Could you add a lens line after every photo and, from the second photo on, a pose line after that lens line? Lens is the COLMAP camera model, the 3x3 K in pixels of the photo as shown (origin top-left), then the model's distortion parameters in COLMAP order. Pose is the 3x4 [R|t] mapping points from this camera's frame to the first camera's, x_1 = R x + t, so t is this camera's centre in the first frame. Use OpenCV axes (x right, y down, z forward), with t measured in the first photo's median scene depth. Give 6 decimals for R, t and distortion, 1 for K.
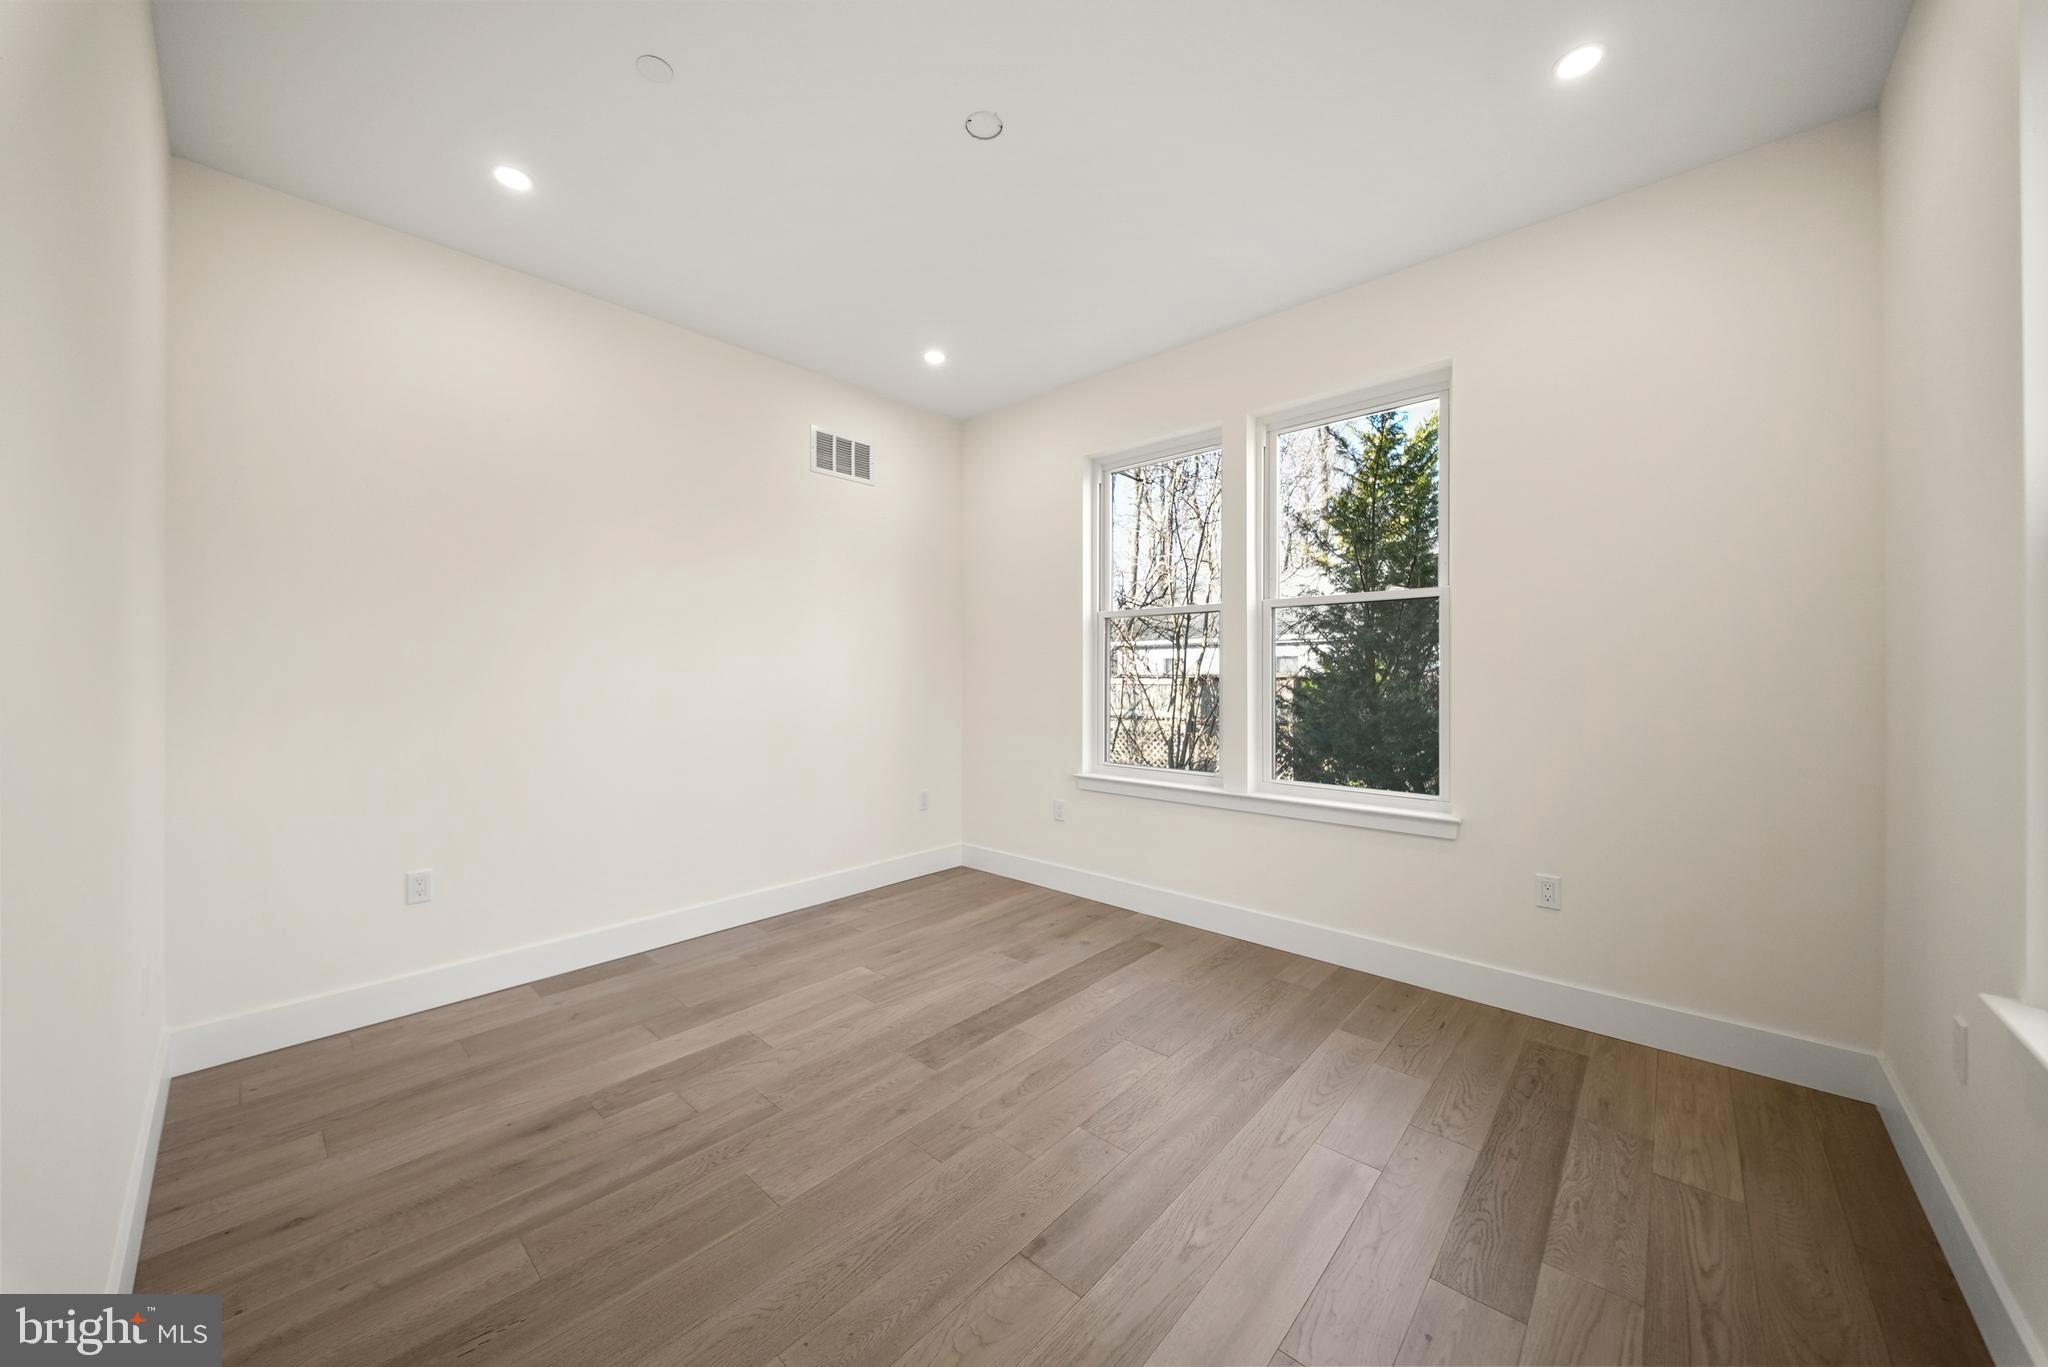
lens RADIAL K [[727.5, 0, 1024.4], [0, 727.5, 675.5], [0, 0, 1]] dist [-0.006345, -0.001091]
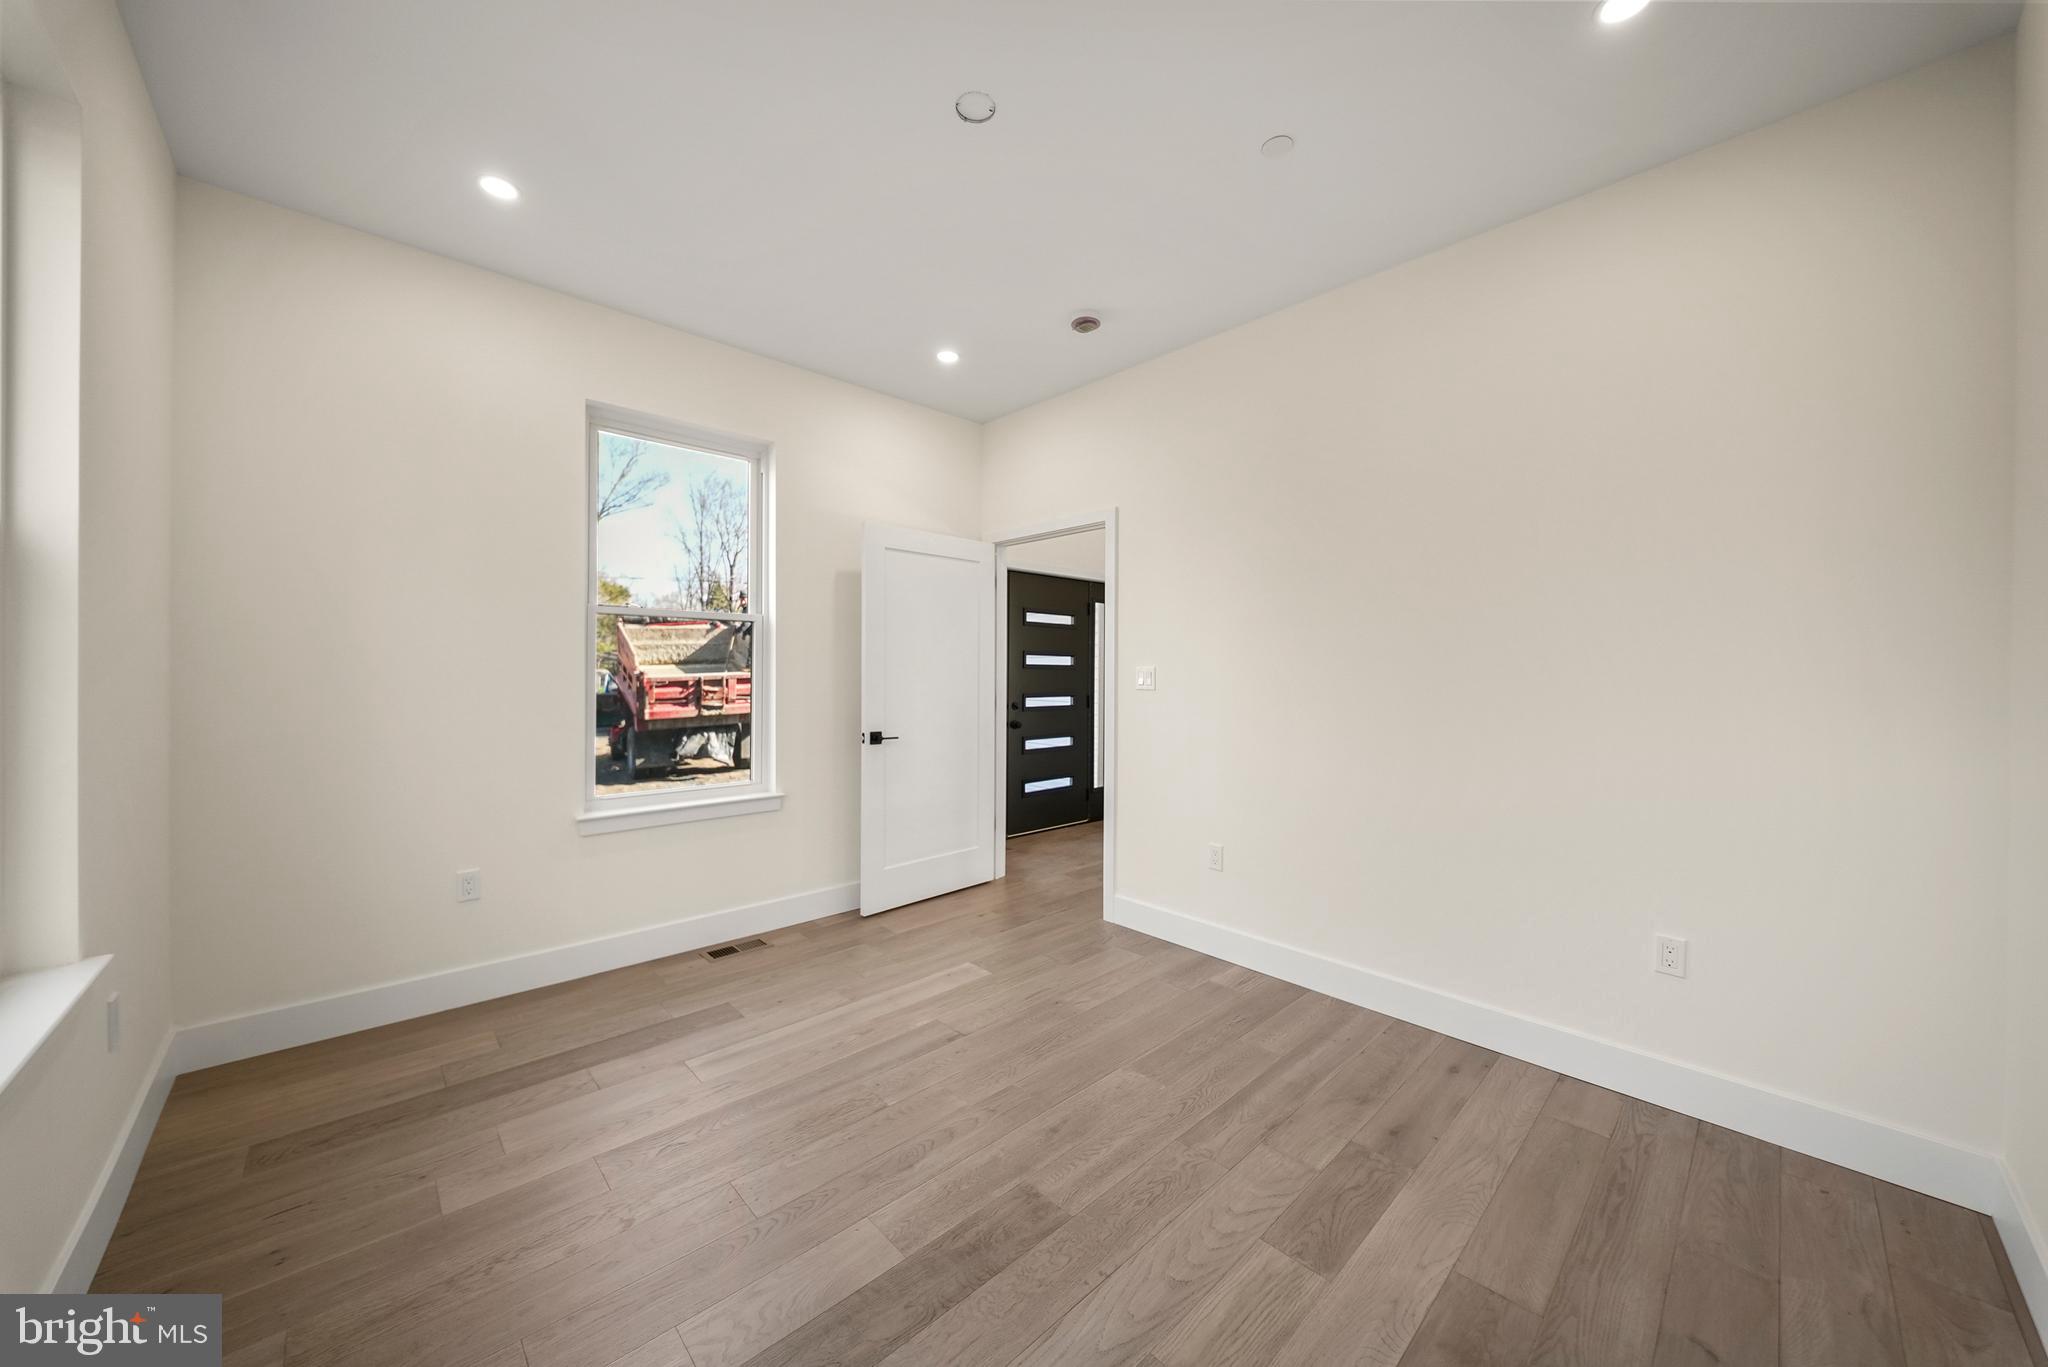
lens RADIAL K [[727.5, 0, 1023.4], [0, 727.5, 676.7], [0, 0, 1]] dist [-0.006345, -0.001091]
pose [[-0.997097, -0.006952, 0.075824, -0.185528], [-0.006243, 0.999935, 0.009586, -0.033596], [-0.075886, 0.009084, -0.997075, 1.864260]]
